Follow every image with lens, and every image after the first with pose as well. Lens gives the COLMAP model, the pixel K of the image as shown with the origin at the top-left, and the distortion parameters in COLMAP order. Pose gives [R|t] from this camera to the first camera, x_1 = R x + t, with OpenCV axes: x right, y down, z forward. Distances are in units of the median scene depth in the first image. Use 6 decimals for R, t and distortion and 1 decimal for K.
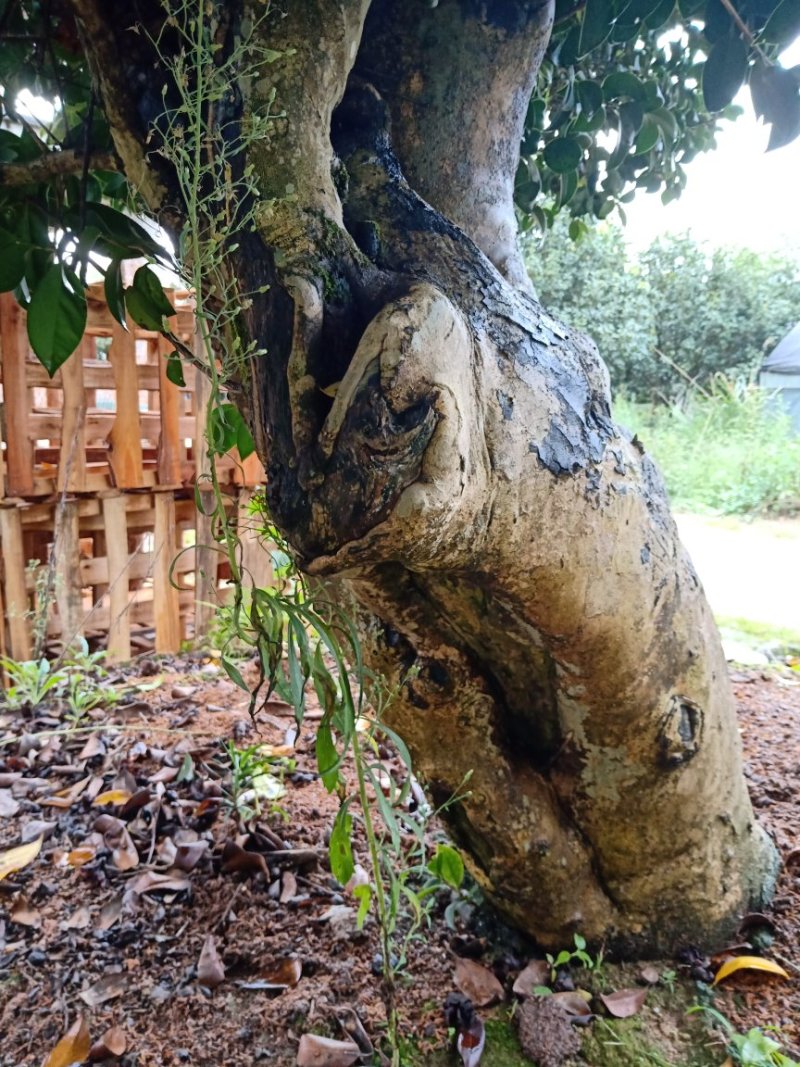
lens RADIAL K [[859.4, 0, 400.0], [0, 859.4, 528.0], [0, 0, 1]] dist [-0.036554, -0.007609]
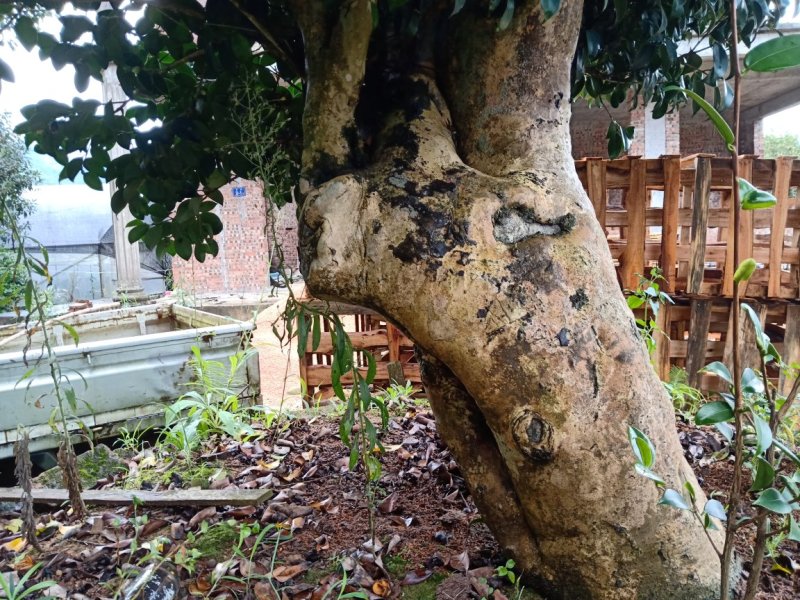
lens RADIAL K [[644.4, 0, 399.8], [0, 644.4, 301.9], [0, 0, 1]] dist [-0.036554, -0.007609]
pose [[0.566944, 0.075990, -0.820244, 1.186012], [-0.118071, 0.992951, 0.010381, 0.014975], [0.815251, 0.090962, 0.571919, 0.120171]]
